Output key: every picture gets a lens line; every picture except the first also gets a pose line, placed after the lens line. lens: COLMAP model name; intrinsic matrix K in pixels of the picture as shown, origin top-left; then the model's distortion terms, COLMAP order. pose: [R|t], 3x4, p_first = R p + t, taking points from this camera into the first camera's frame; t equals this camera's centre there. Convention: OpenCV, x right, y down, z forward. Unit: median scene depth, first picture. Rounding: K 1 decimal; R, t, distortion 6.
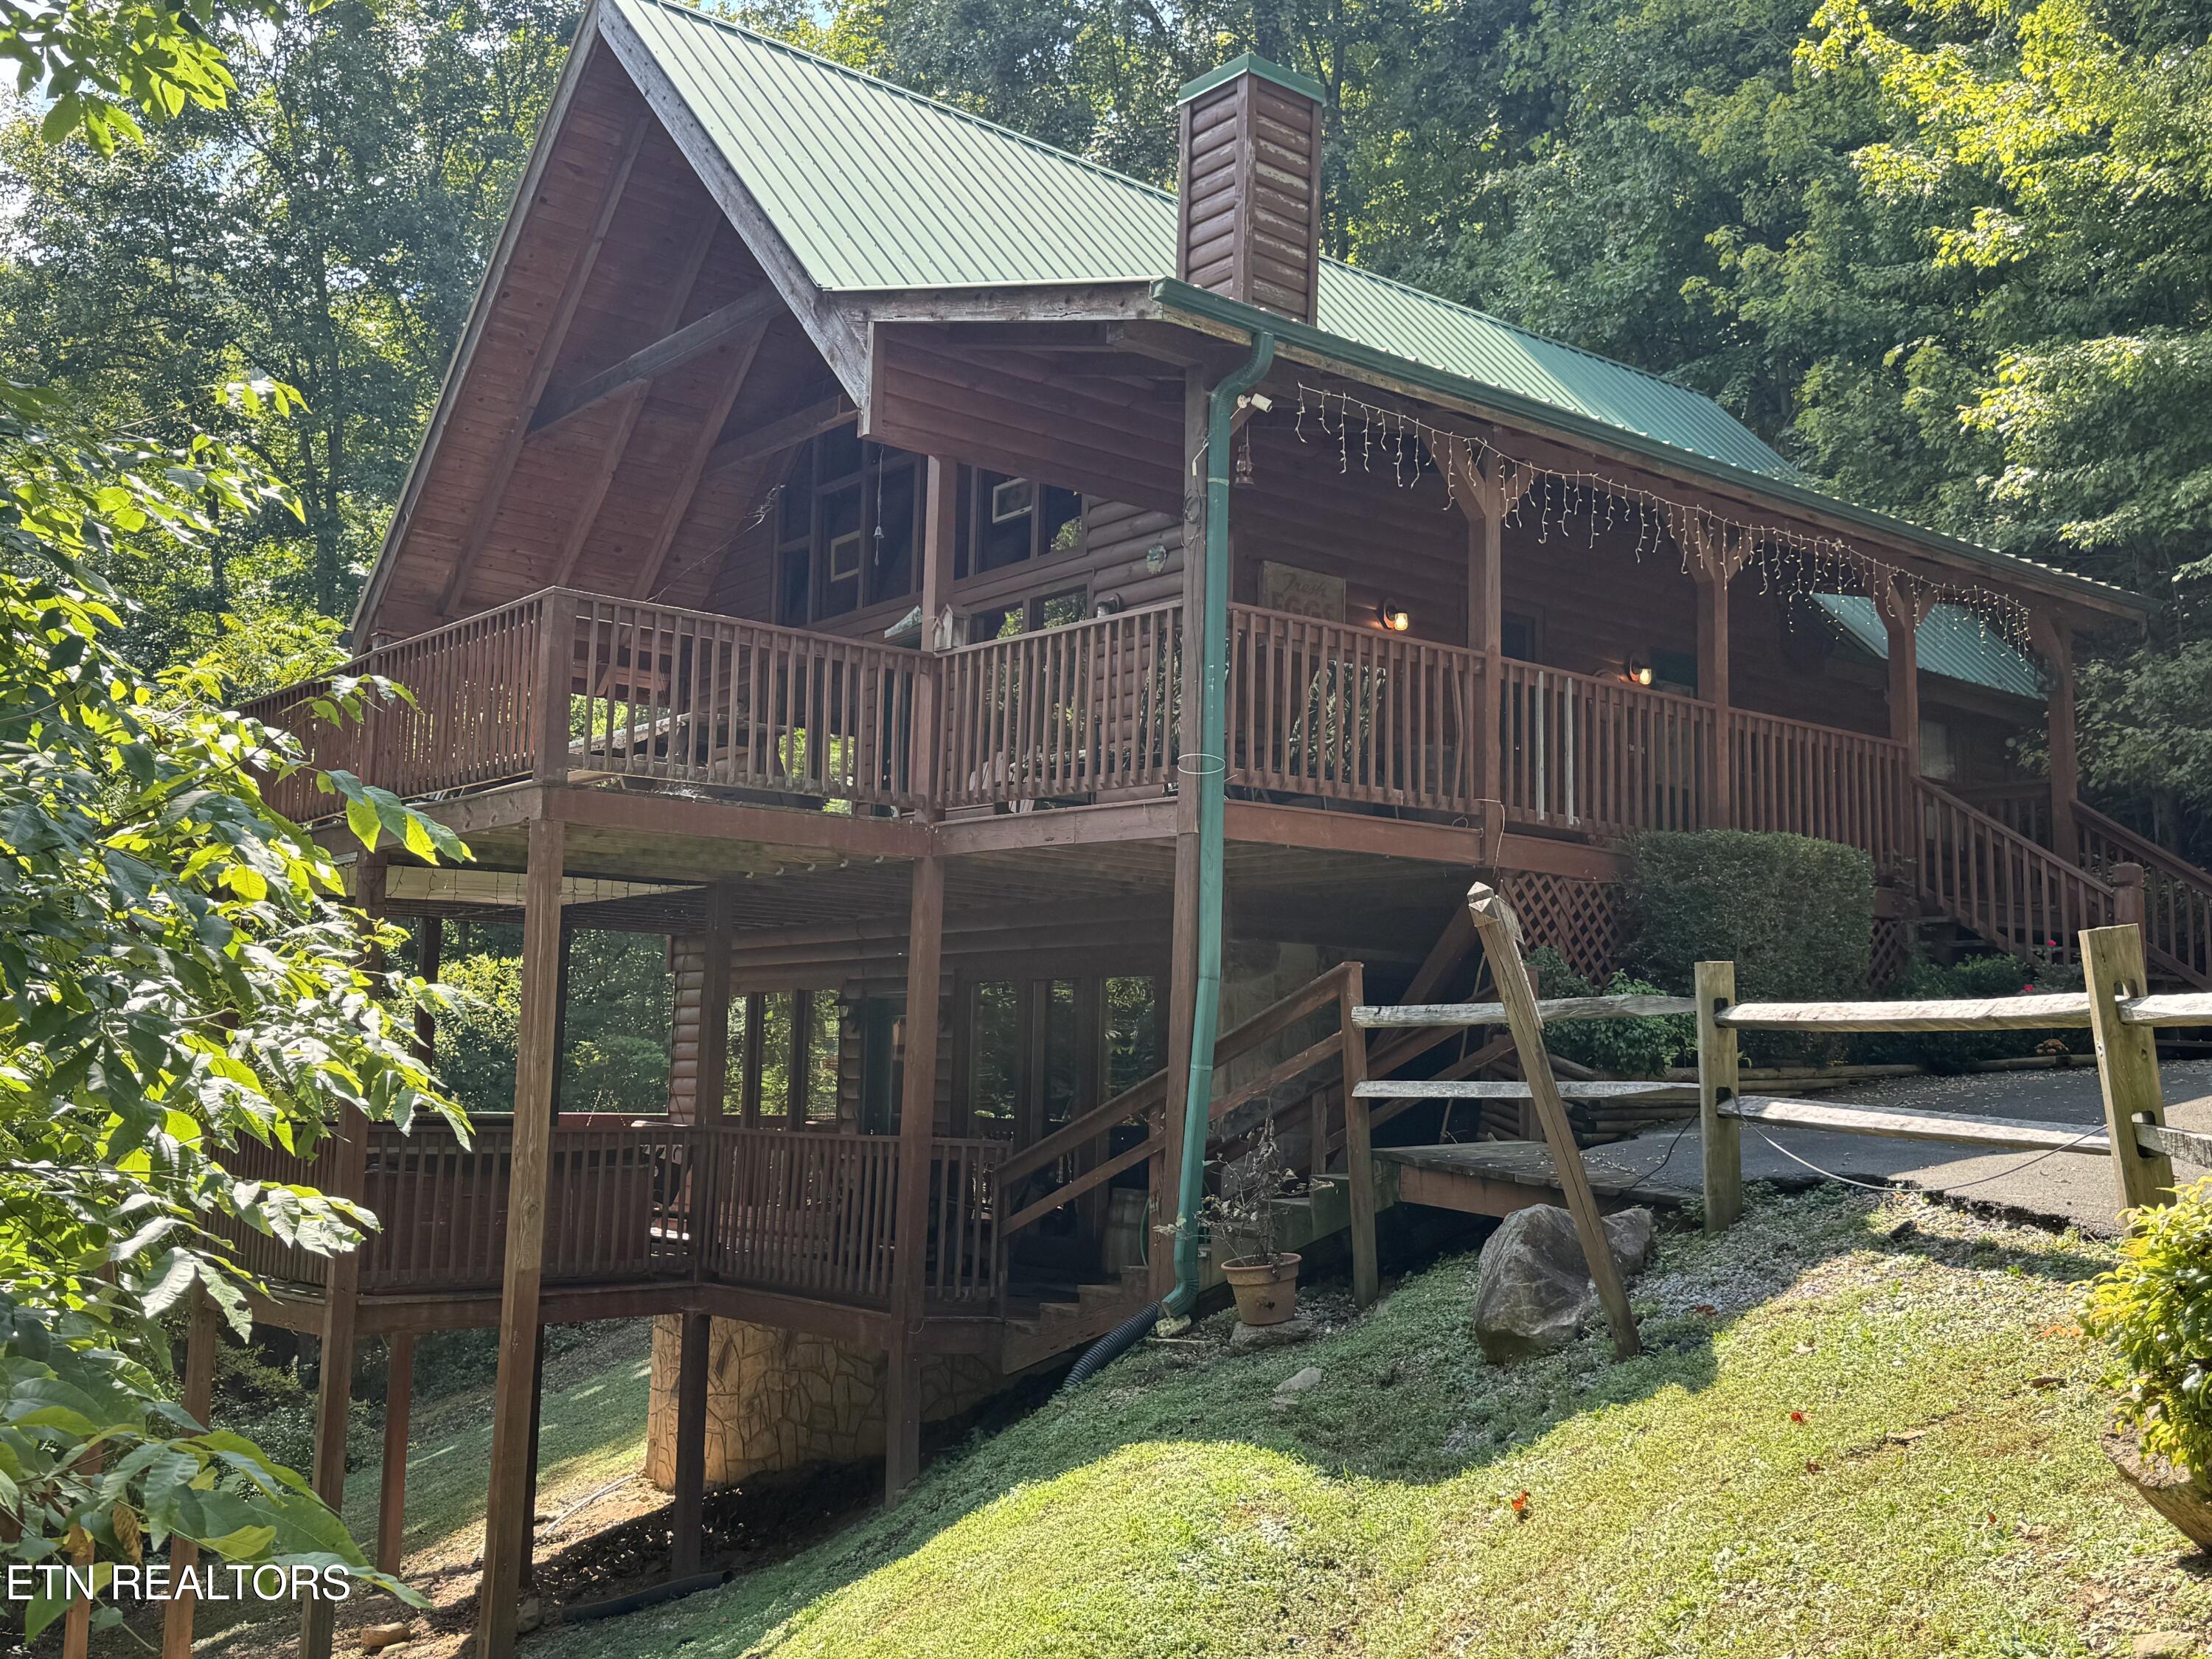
lens RADIAL K [[2165.5, 0, 1105.8], [0, 2165.5, 828.3], [0, 0, 1]] dist [-0.010425, 0.000000]
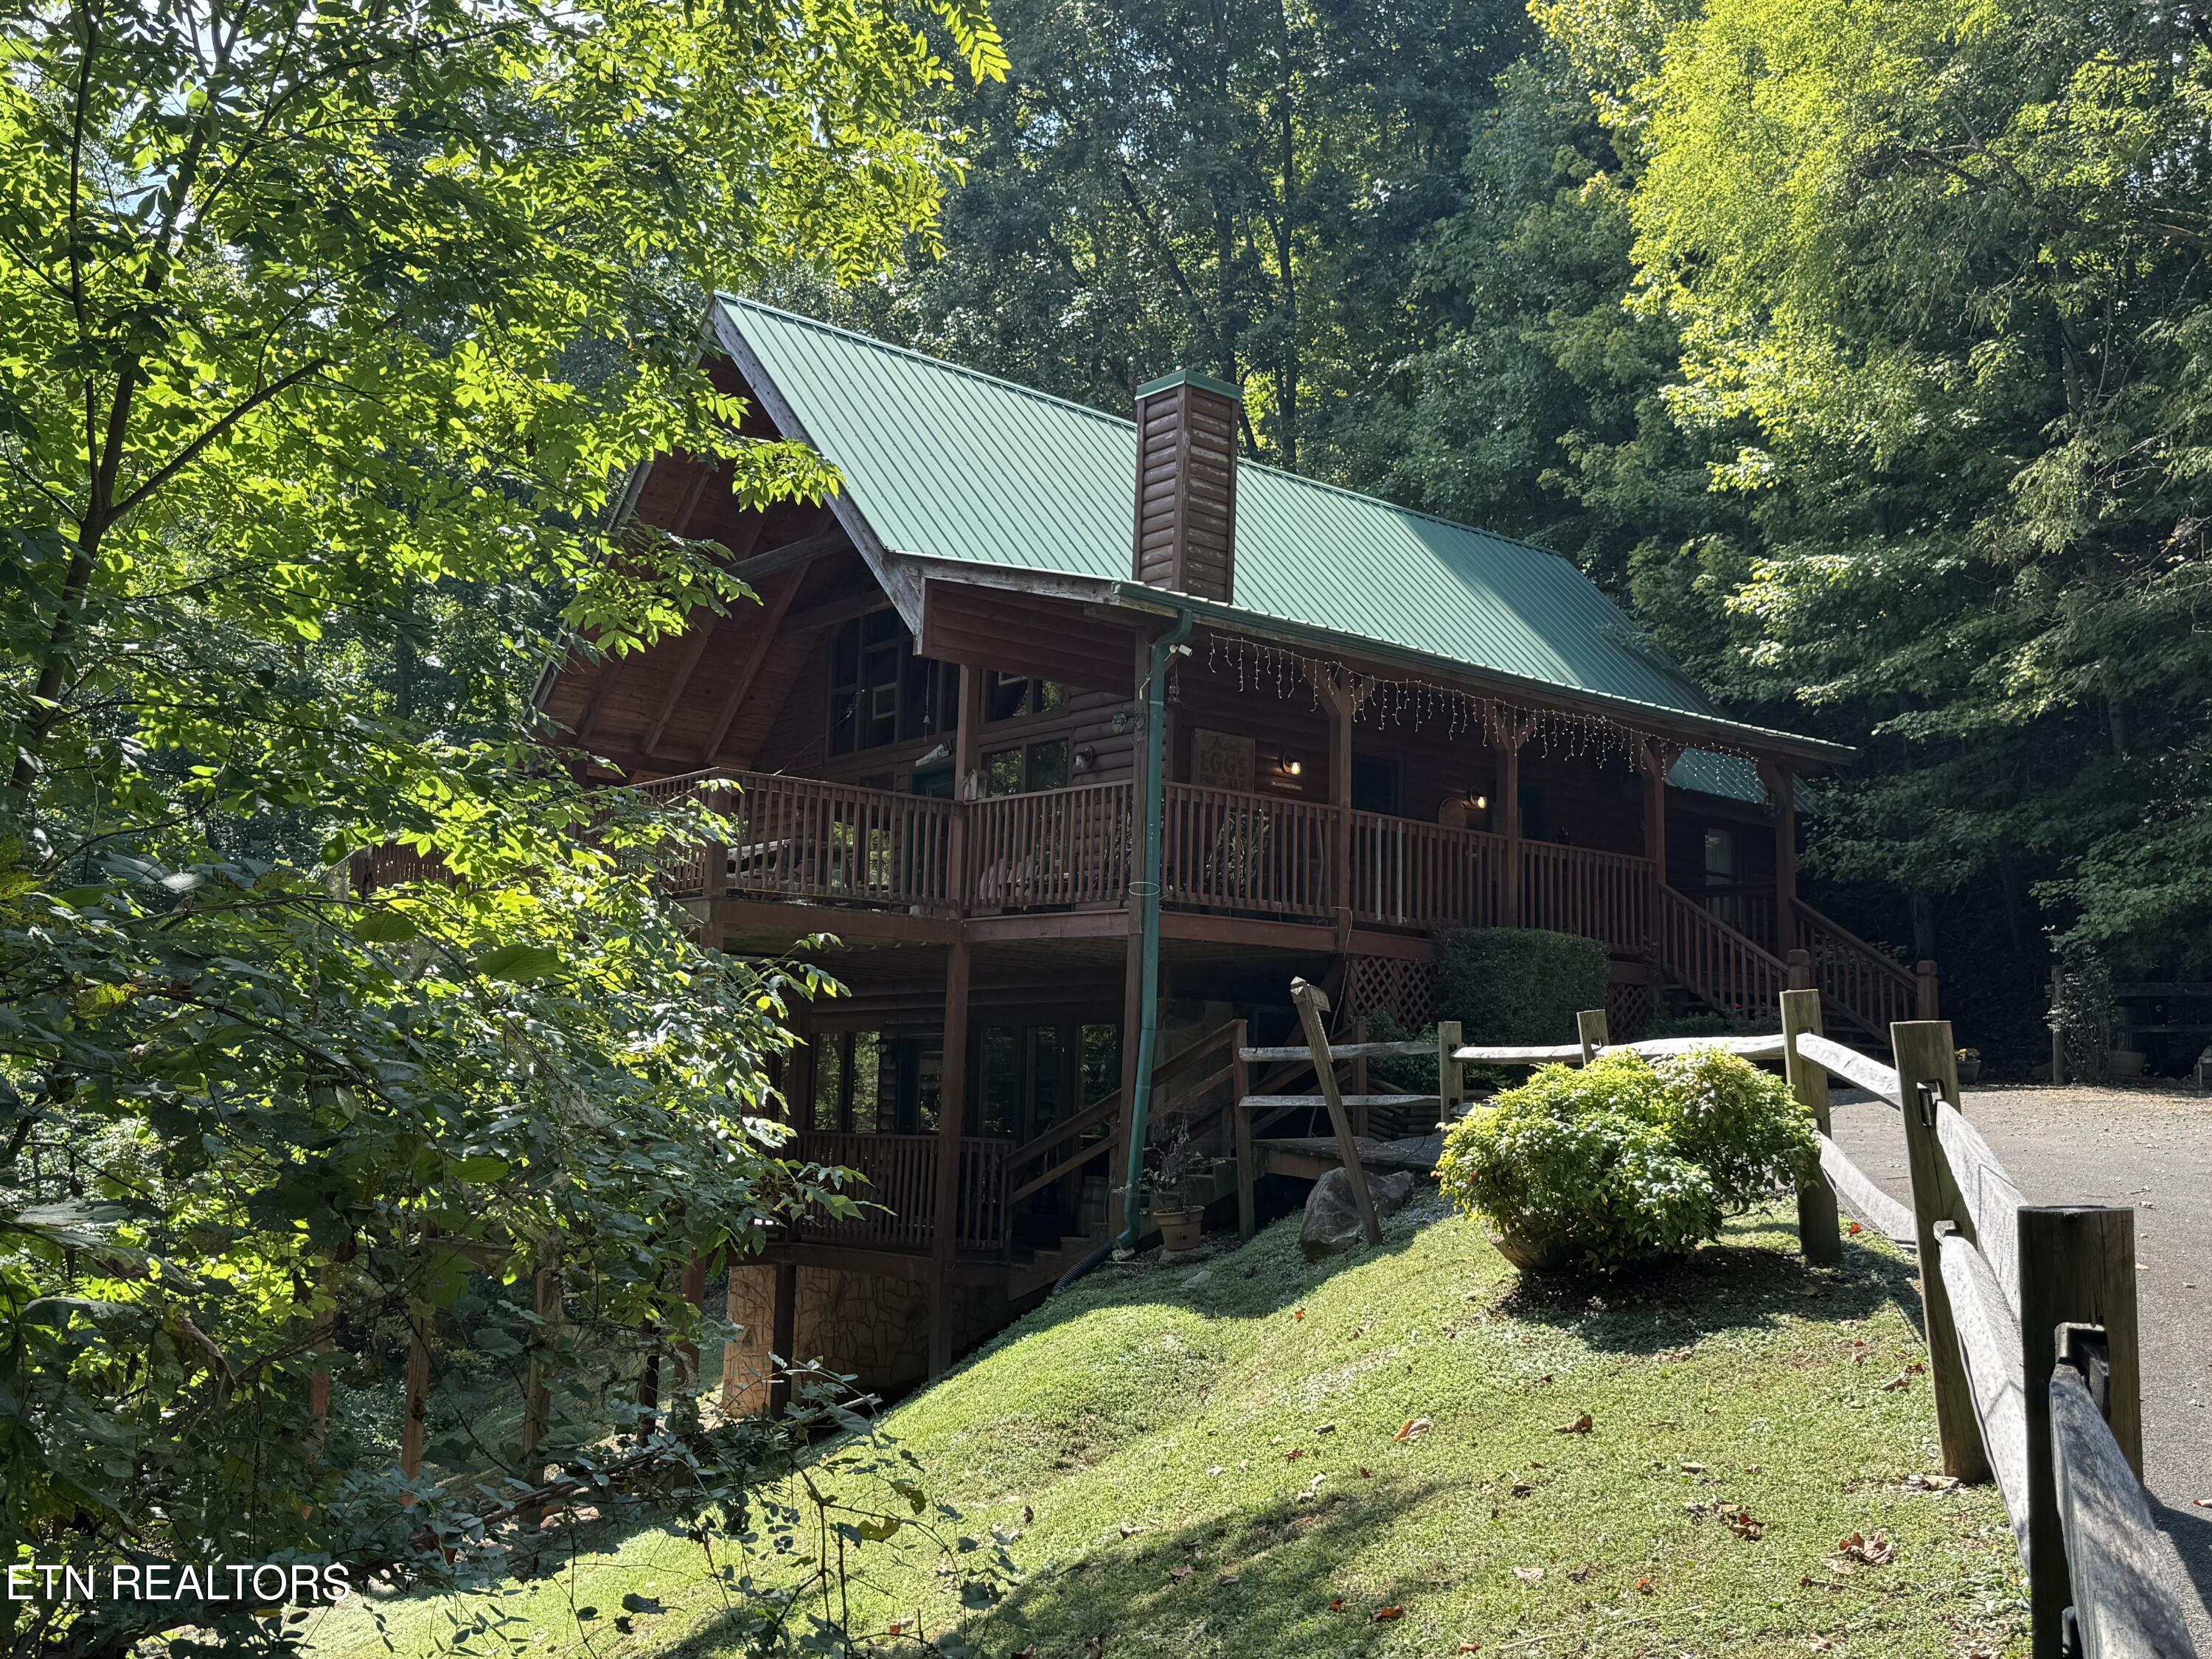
lens RADIAL K [[2165.5, 0, 1106.6], [0, 2165.5, 822.7], [0, 0, 1]] dist [-0.010425, 0.000000]
pose [[0.999900, 0.006484, 0.012561, -0.001608], [-0.006247, 0.999803, -0.018829, -0.040516], [-0.012681, 0.018749, 0.999744, -0.456451]]
